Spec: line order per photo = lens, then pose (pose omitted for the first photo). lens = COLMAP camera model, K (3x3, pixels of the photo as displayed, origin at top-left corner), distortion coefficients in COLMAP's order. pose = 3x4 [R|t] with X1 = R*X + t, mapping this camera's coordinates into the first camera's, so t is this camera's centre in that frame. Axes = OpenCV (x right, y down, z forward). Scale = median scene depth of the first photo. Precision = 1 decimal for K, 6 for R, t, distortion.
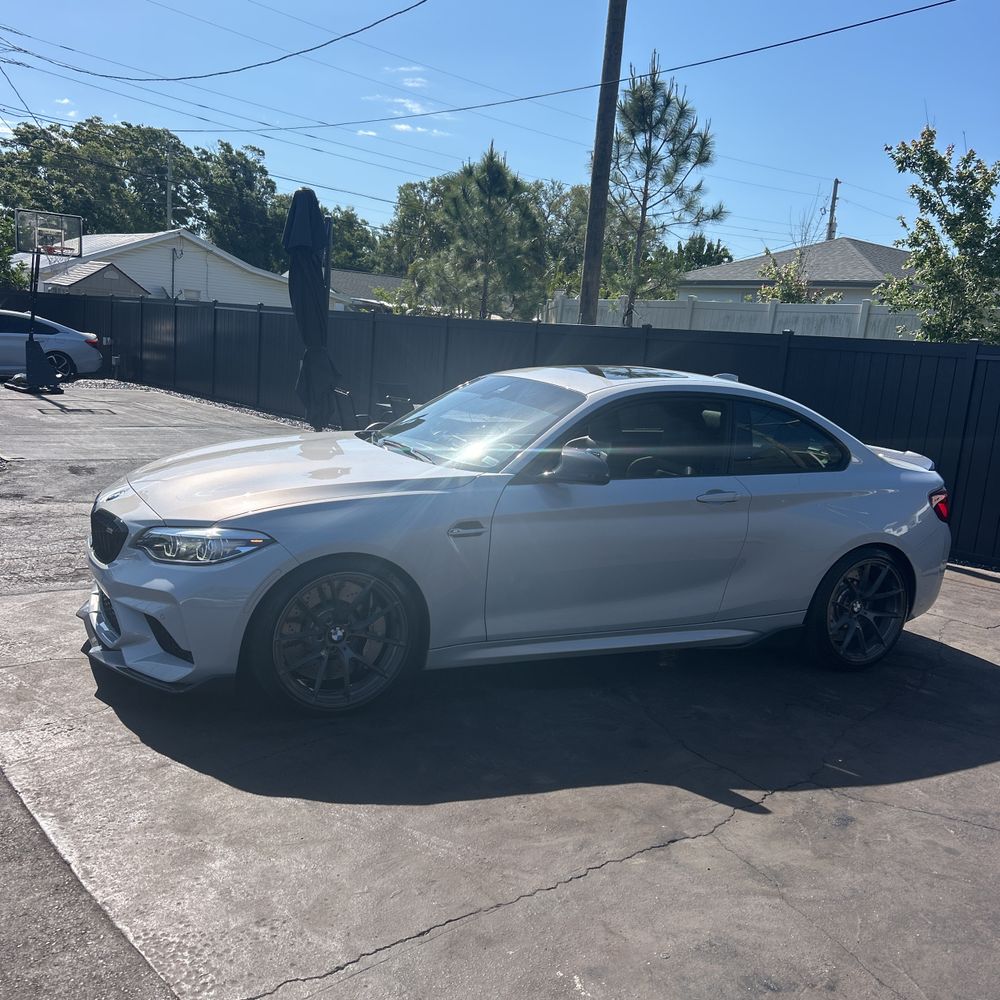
lens RADIAL K [[1003.6, 0, 493.5], [0, 1003.6, 509.5], [0, 0, 1]] dist [0.032341, -0.030200]
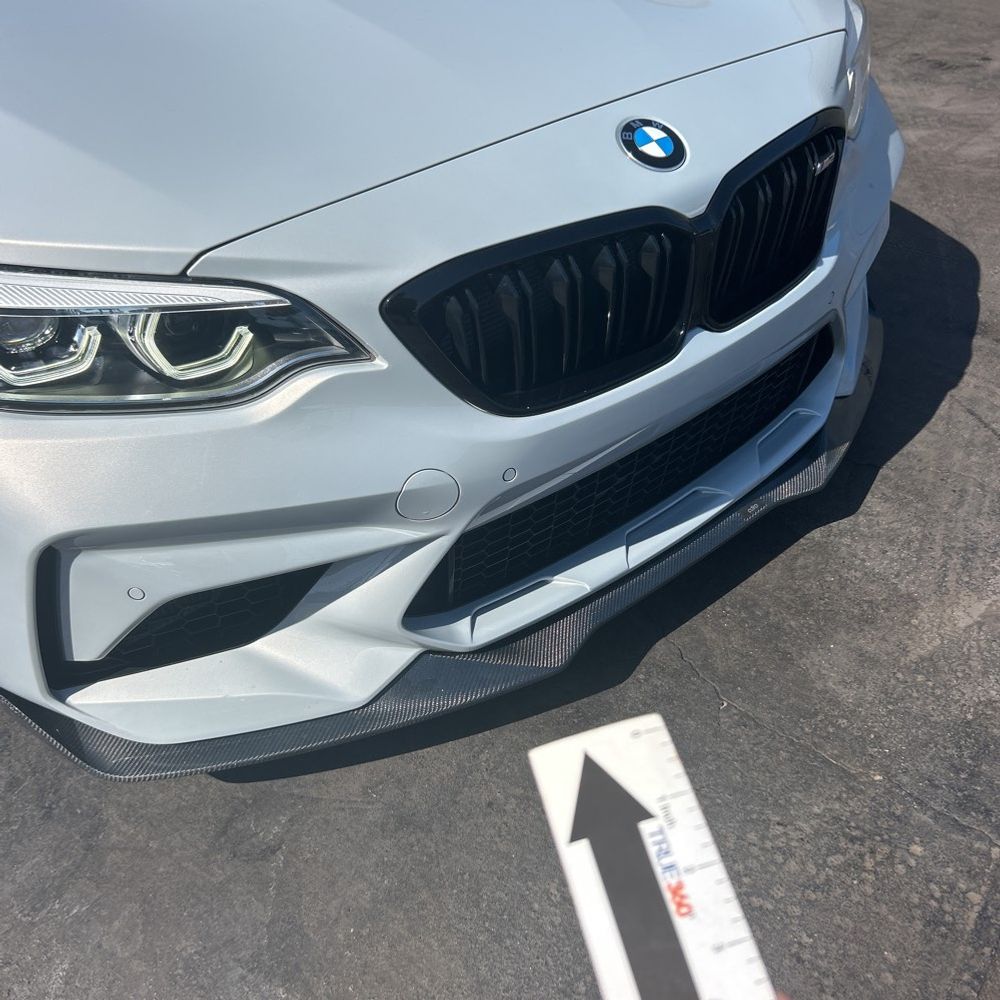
lens RADIAL K [[1011.1, 0, 500.2], [0, 1011.1, 508.1], [0, 0, 1]] dist [0.019865, -0.010048]
pose [[-0.241855, -0.649377, 0.720983, -0.151971], [0.213772, 0.689125, 0.692393, -0.035792], [-0.946471, 0.321585, -0.027849, 0.258913]]
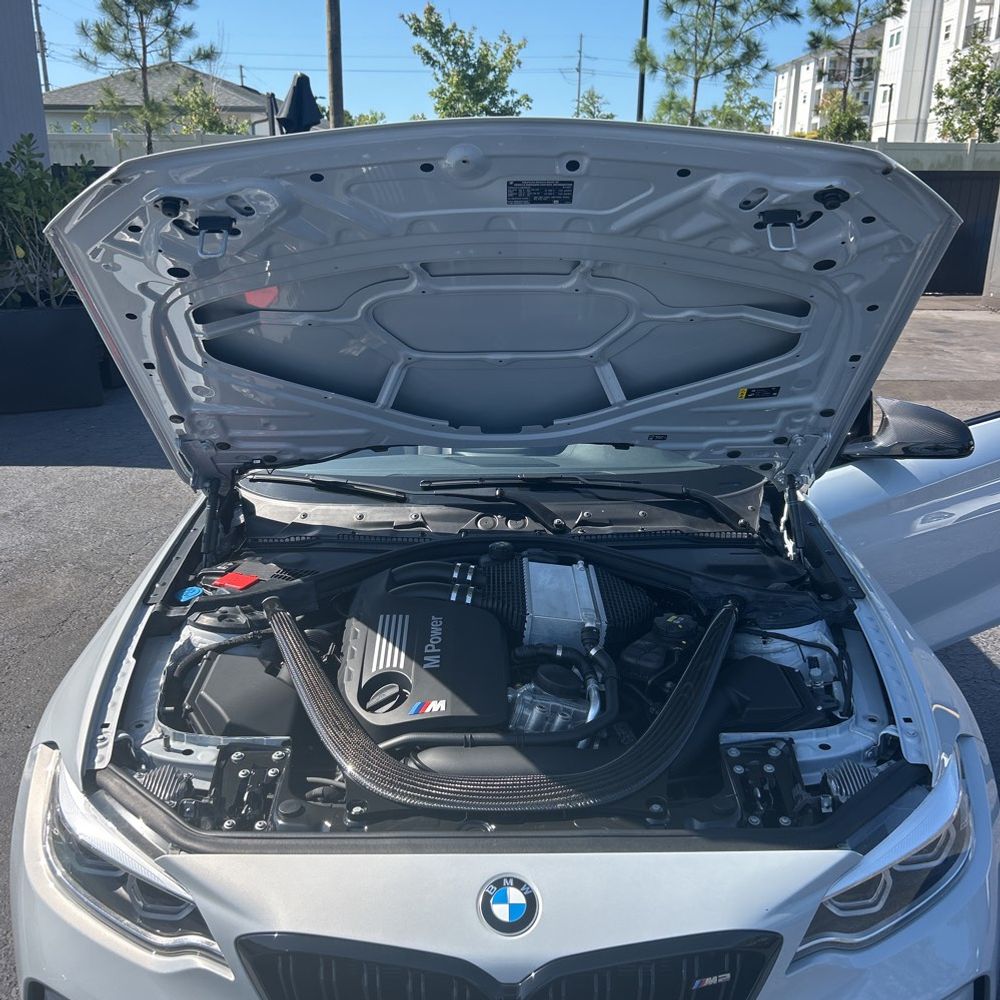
lens RADIAL K [[1003.1, 0, 484.3], [0, 1003.1, 500.8], [0, 0, 1]] dist [0.024667, -0.011280]
pose [[0.654366, -0.296110, 0.695790, -0.554901], [0.169745, 0.954179, 0.246433, -0.044193], [-0.736879, -0.043150, 0.674646, -0.017756]]
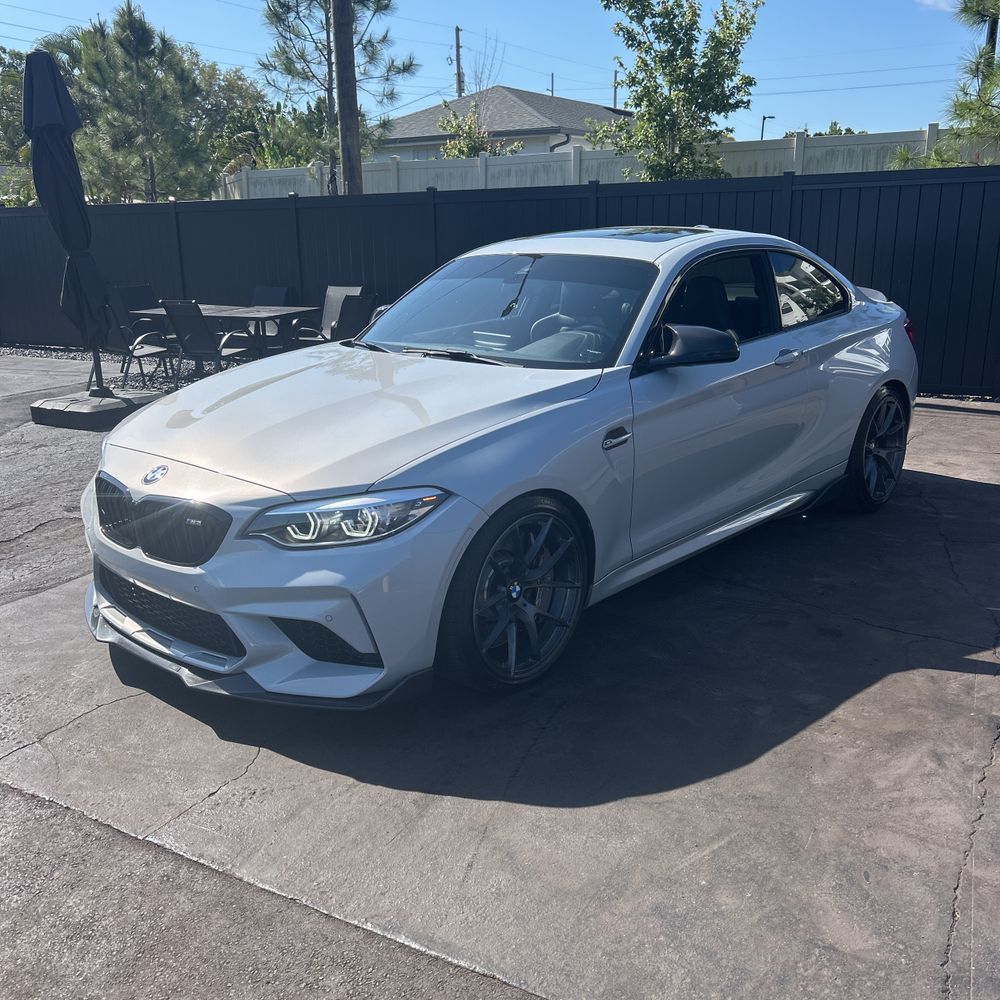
lens RADIAL K [[1003.1, 0, 484.3], [0, 1003.1, 500.8], [0, 0, 1]] dist [0.024667, -0.011280]
pose [[0.929240, -0.191694, 0.315857, -0.093015], [0.153963, 0.978021, 0.140609, -0.014761], [-0.335869, -0.082029, 0.938330, 0.052687]]
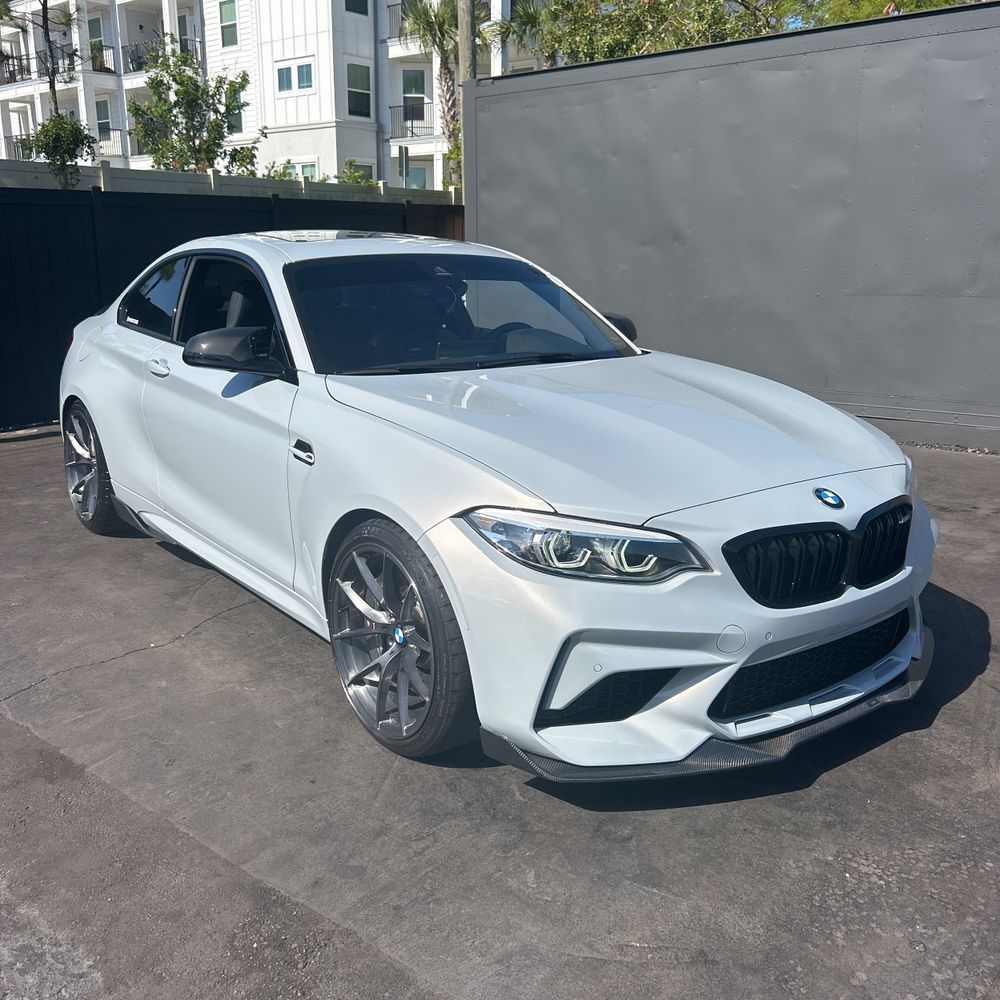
lens RADIAL K [[1003.1, 0, 484.3], [0, 1003.1, 500.8], [0, 0, 1]] dist [0.024667, -0.011280]
pose [[-0.180401, -0.320447, 0.929930, -0.217876], [0.152552, 0.924885, 0.348303, -0.062139], [-0.971691, 0.204697, -0.117966, 0.306206]]
